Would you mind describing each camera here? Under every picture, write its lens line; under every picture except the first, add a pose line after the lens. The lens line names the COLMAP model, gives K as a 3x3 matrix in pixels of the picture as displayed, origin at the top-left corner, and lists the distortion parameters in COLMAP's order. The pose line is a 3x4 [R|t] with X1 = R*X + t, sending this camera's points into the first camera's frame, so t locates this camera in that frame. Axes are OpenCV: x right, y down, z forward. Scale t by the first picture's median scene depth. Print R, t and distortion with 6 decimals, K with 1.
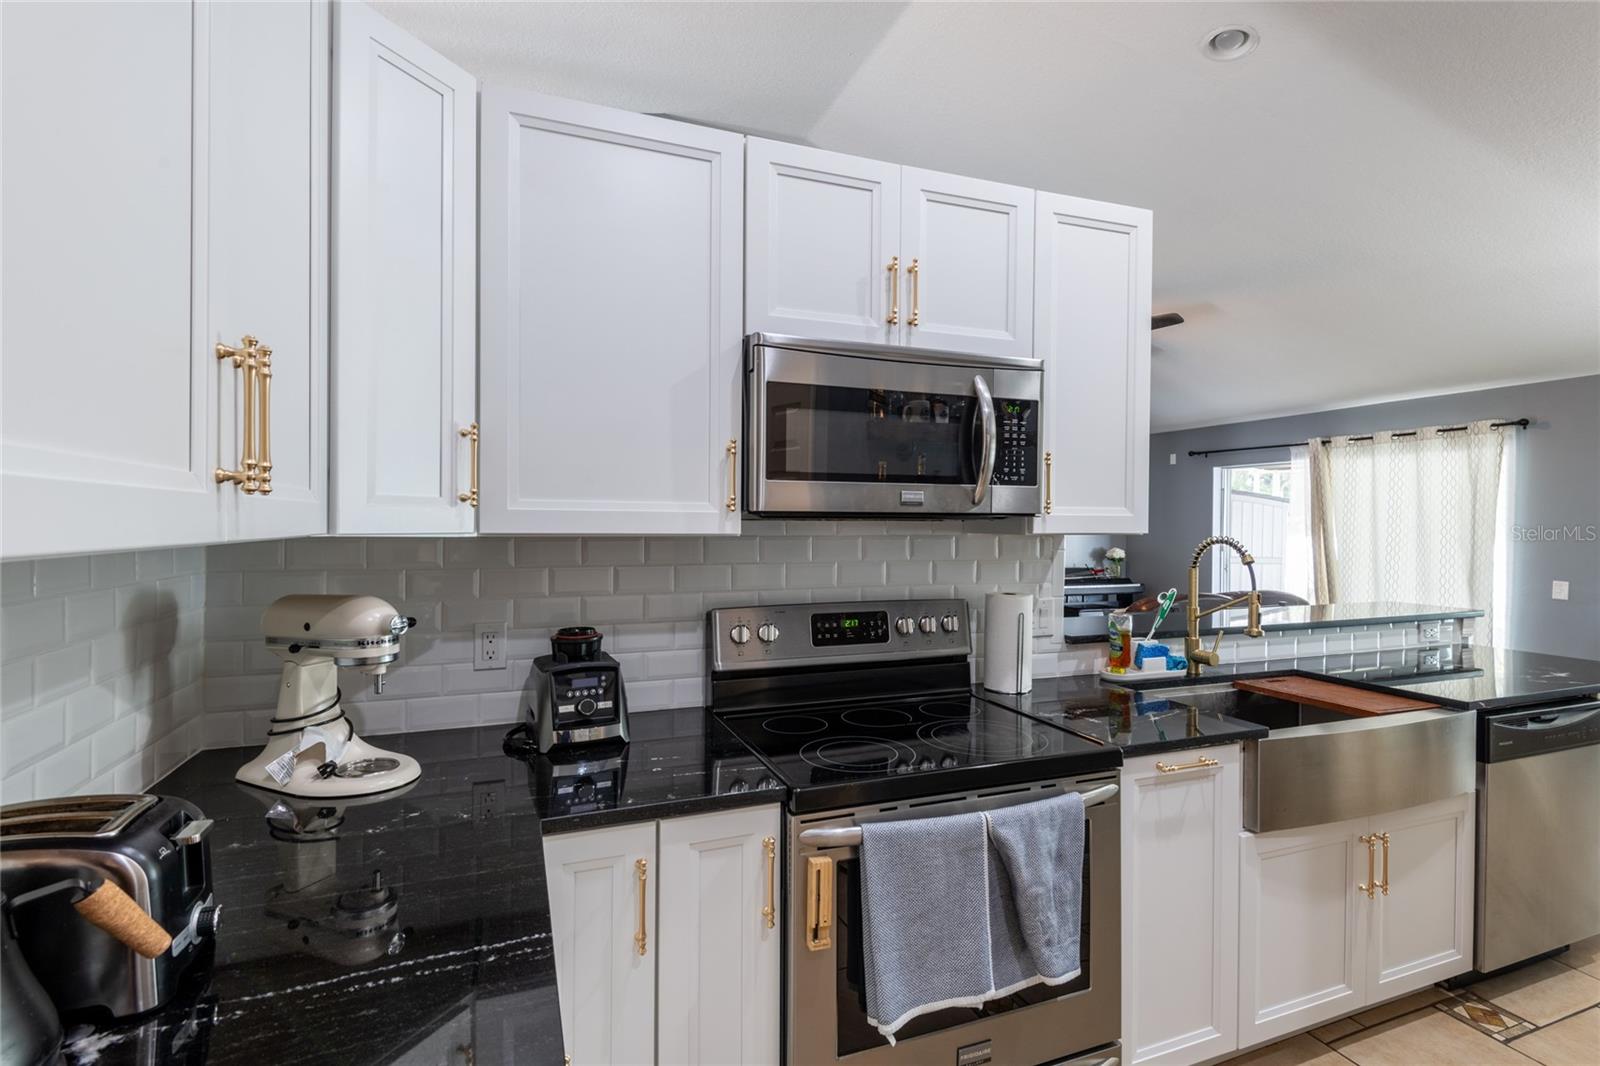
lens RADIAL K [[730.7, 0, 762.8], [0, 730.7, 528.1], [0, 0, 1]] dist [-0.001621, -0.000565]
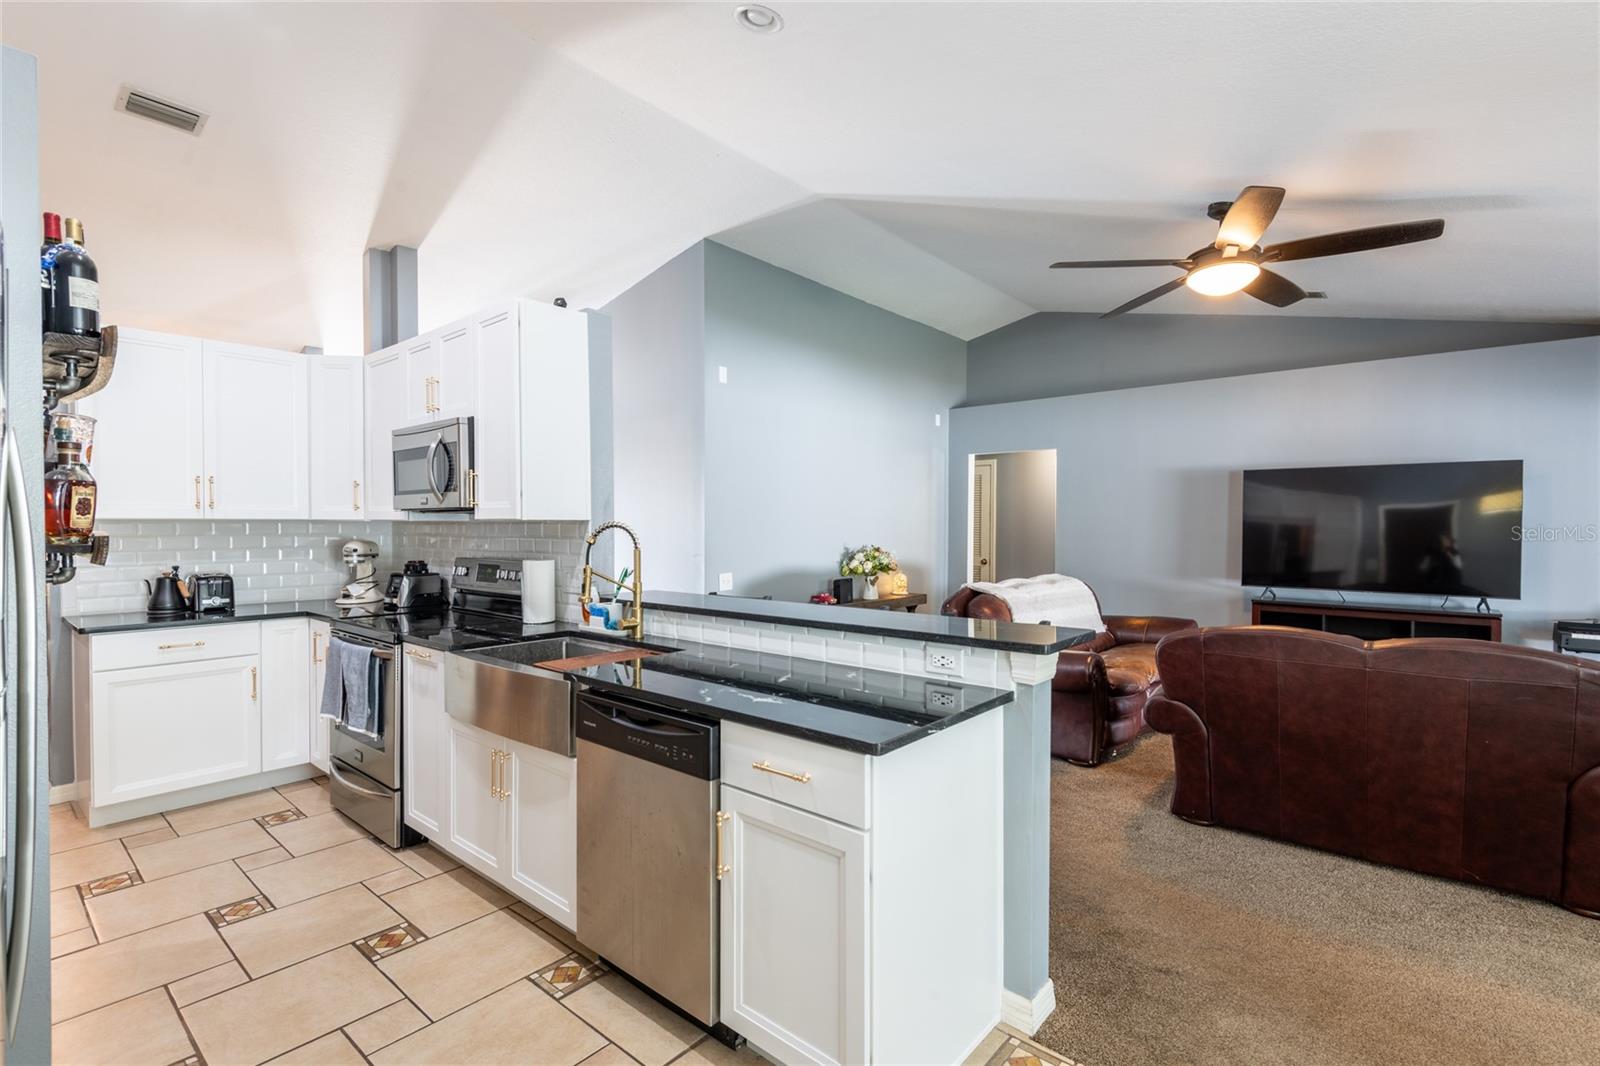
lens RADIAL K [[732.5, 0, 800.0], [0, 732.5, 533.0], [0, 0, 1]] dist [0.029059, -0.000139]
pose [[0.492621, 0.010727, -0.870178, 2.402557], [-0.001554, 0.999933, 0.011447, 0.021949], [0.870243, -0.004287, 0.492605, 0.884661]]
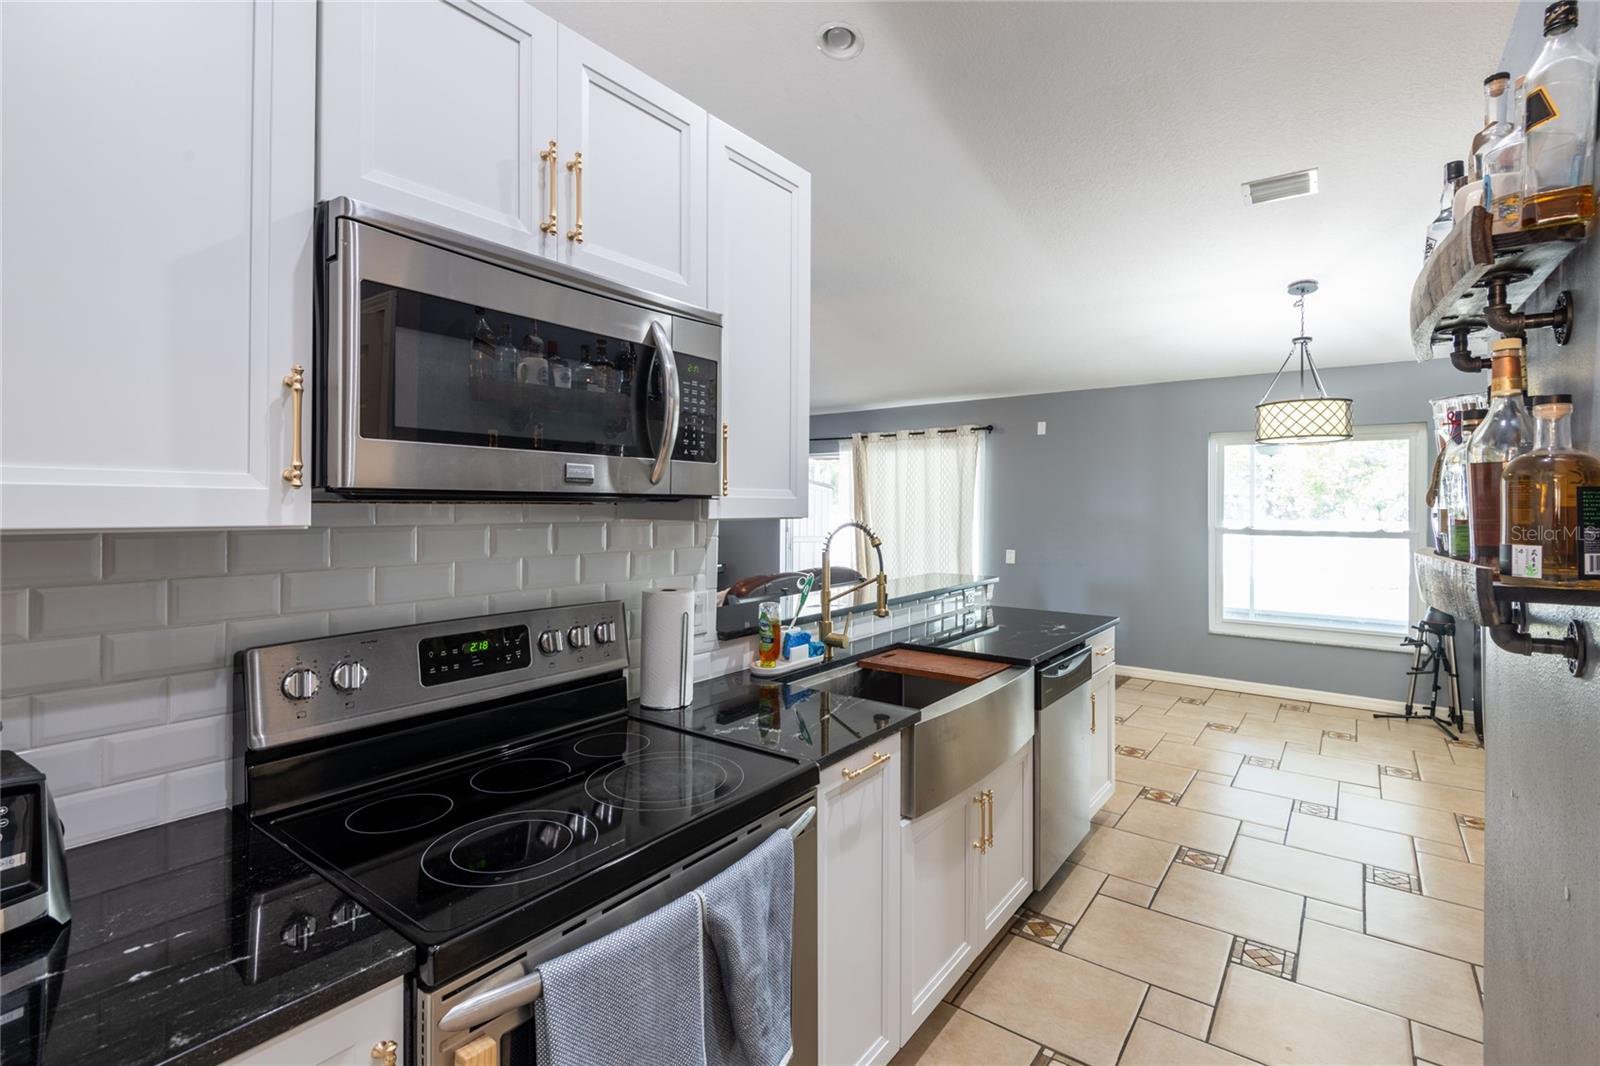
lens RADIAL K [[756.0, 0, 762.3], [0, 756.0, 507.0], [0, 0, 1]] dist [0.034338, -0.025855]
pose [[0.847507, -0.002489, 0.530779, -0.041993], [0.006121, 0.999968, -0.005086, -0.001677], [-0.530749, 0.007559, 0.847495, 0.225903]]
